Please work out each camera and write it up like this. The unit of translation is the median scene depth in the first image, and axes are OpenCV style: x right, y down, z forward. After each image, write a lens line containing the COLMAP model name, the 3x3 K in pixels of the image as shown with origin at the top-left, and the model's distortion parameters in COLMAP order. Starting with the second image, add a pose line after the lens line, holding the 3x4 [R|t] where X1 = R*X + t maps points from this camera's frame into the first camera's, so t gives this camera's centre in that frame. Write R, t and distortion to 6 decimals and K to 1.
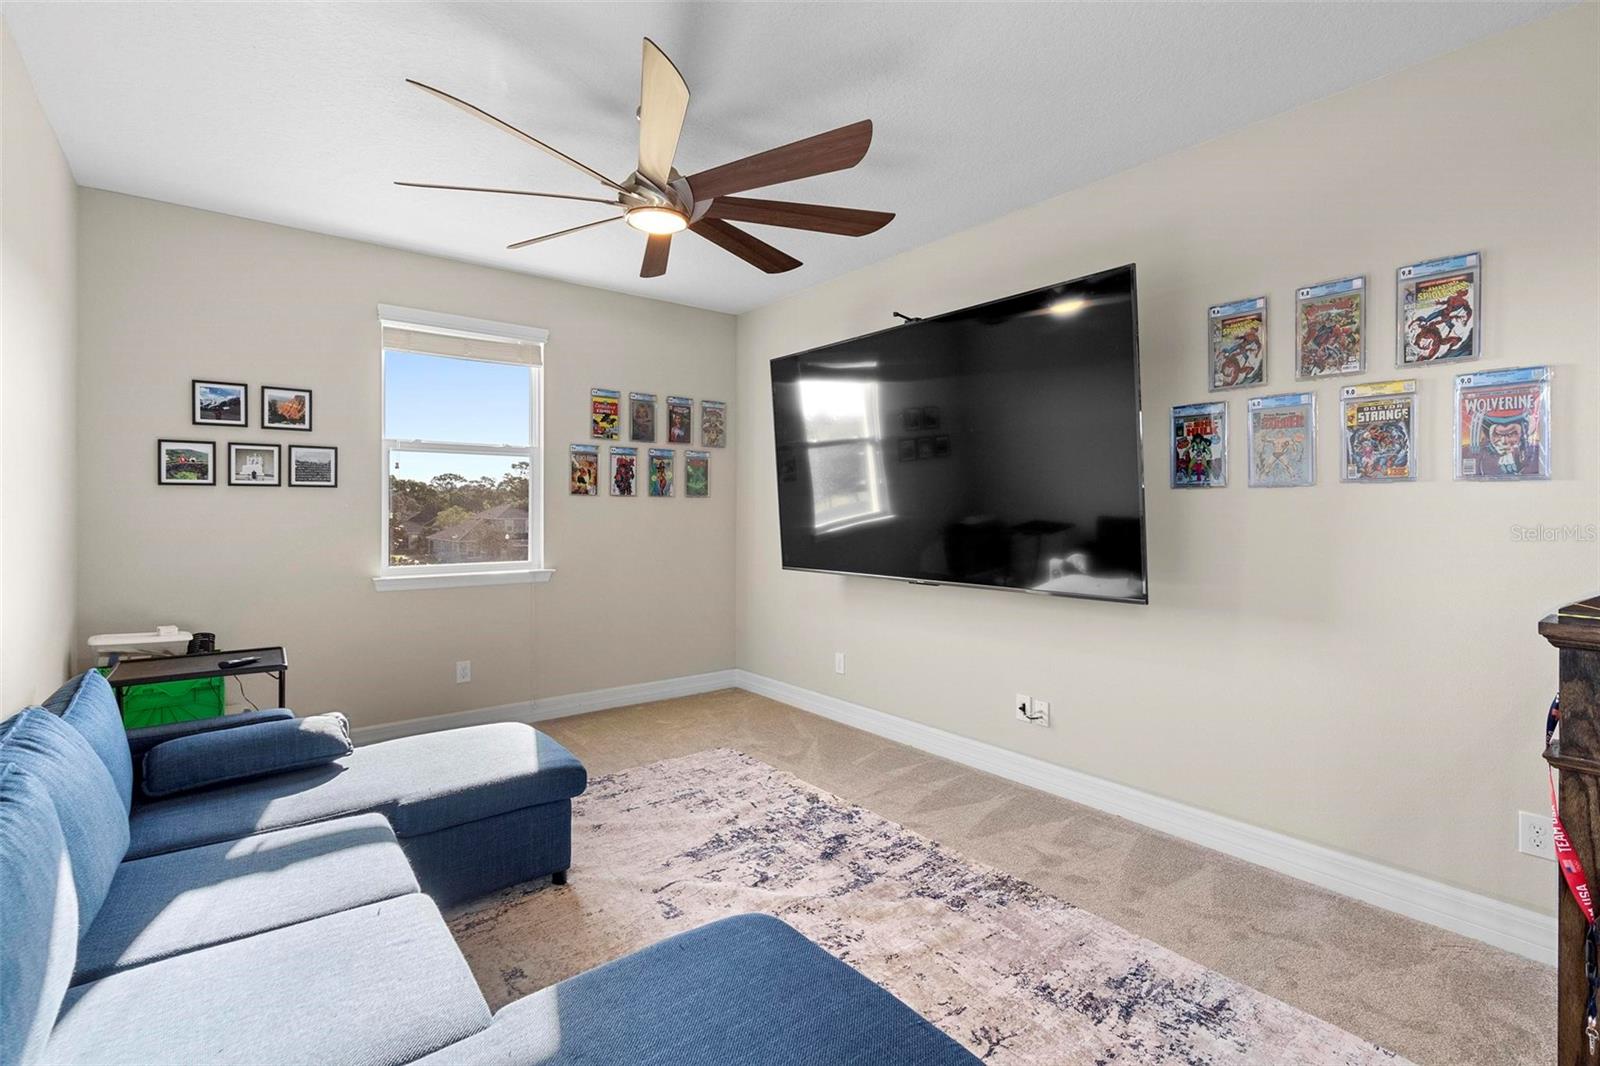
lens RADIAL K [[728.4, 0, 799.8], [0, 728.4, 507.1], [0, 0, 1]] dist [-0.018141, 0.005863]
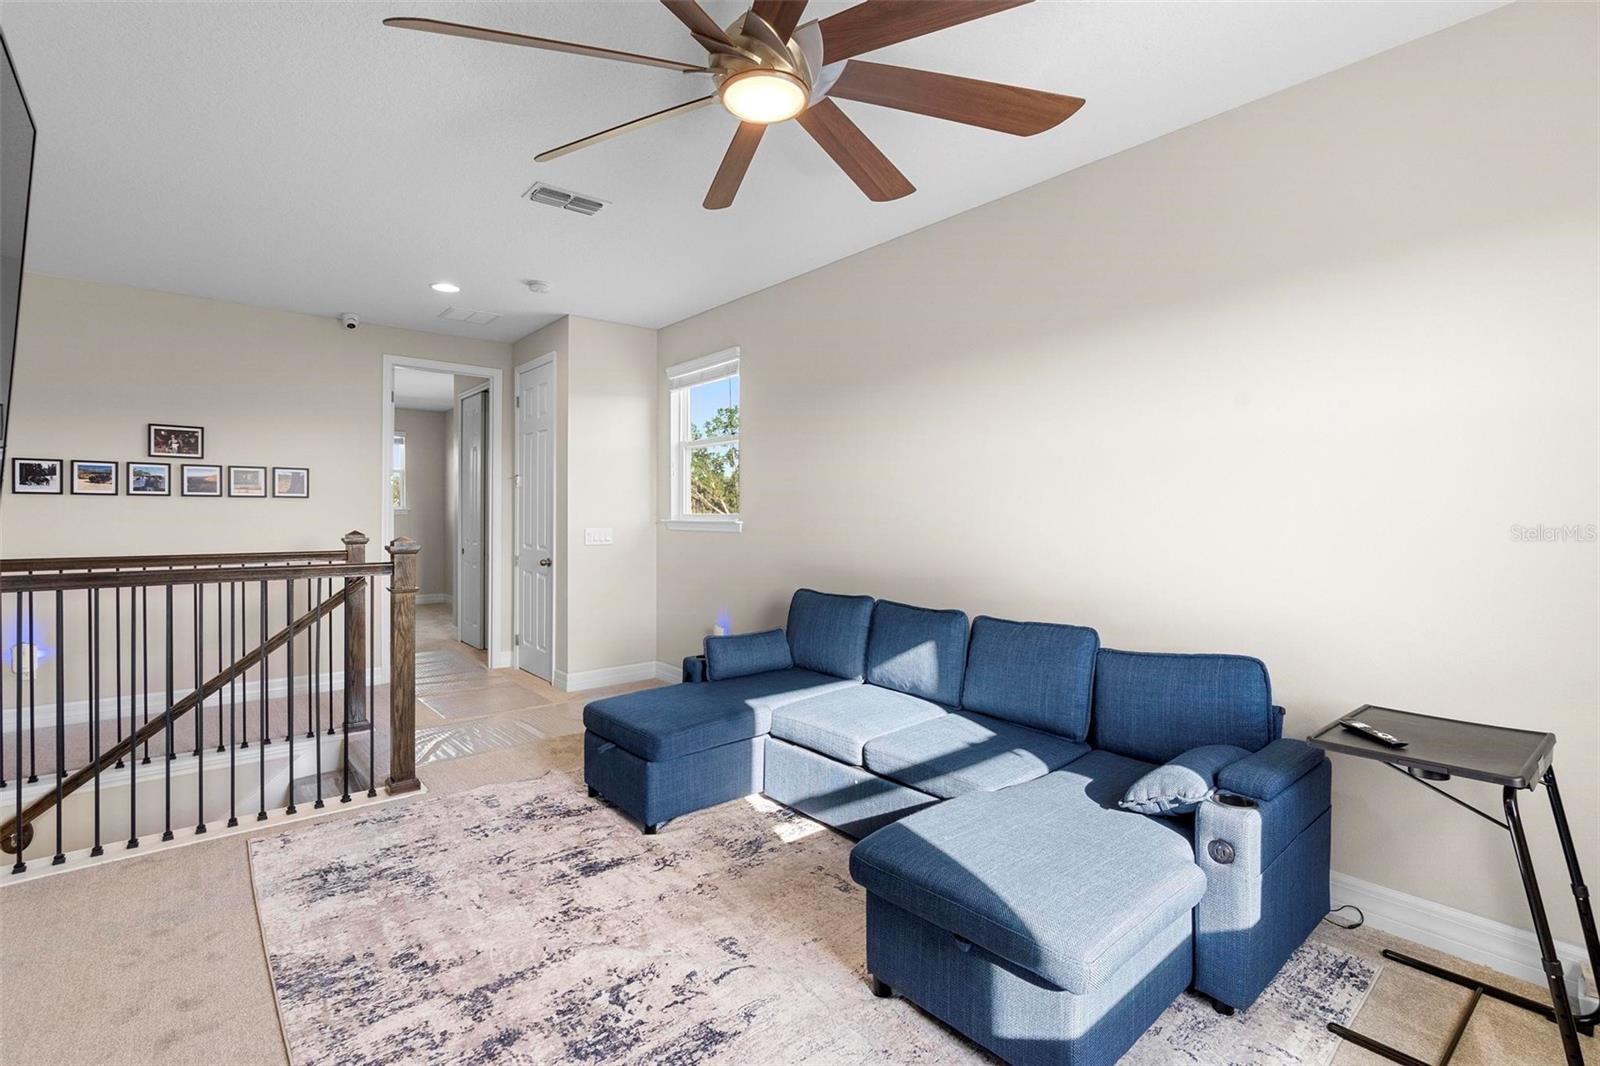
lens RADIAL K [[728.4, 0, 799.6], [0, 728.4, 515.8], [0, 0, 1]] dist [-0.018141, 0.005863]
pose [[-0.999306, -0.005870, -0.036785, -0.212709], [-0.005753, 0.999978, -0.003299, 0.011989], [0.036804, -0.003085, -0.999318, 1.777233]]
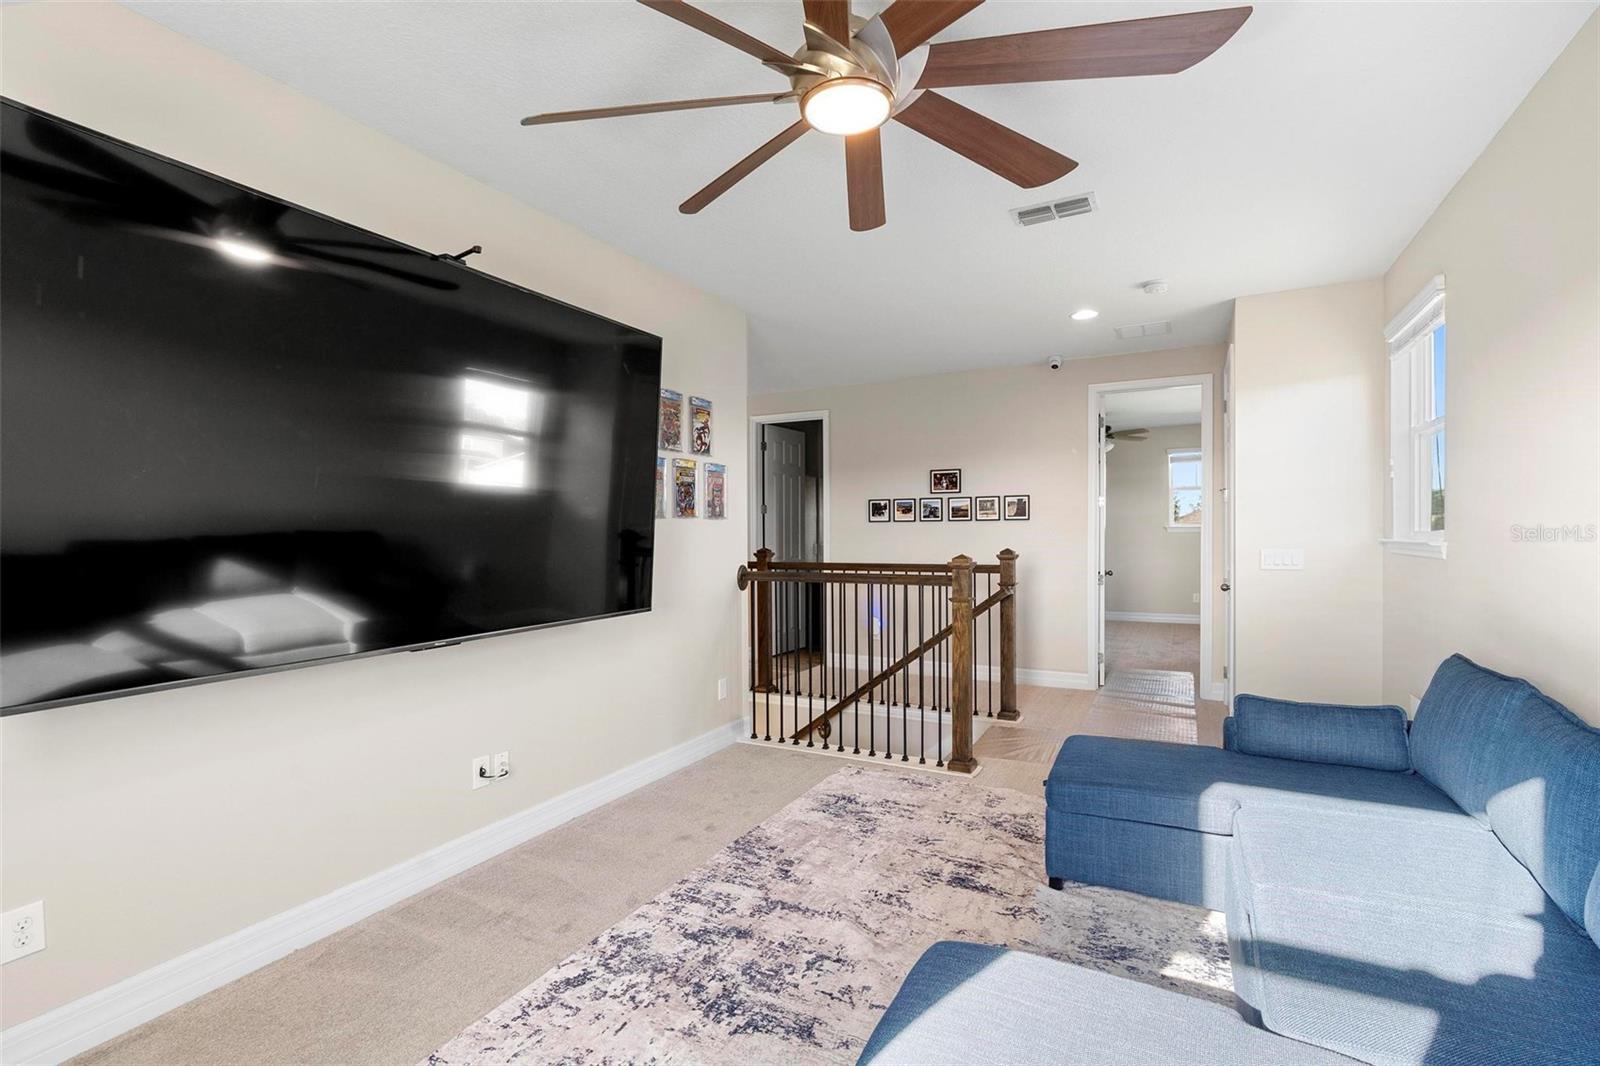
lens RADIAL K [[728.4, 0, 786.3], [0, 728.4, 539.1], [0, 0, 1]] dist [-0.018141, 0.005863]
pose [[-0.388121, -0.008155, 0.921572, -0.834382], [0.004214, 0.999935, 0.010623, -0.001830], [-0.921599, 0.008006, -0.388061, 1.377189]]
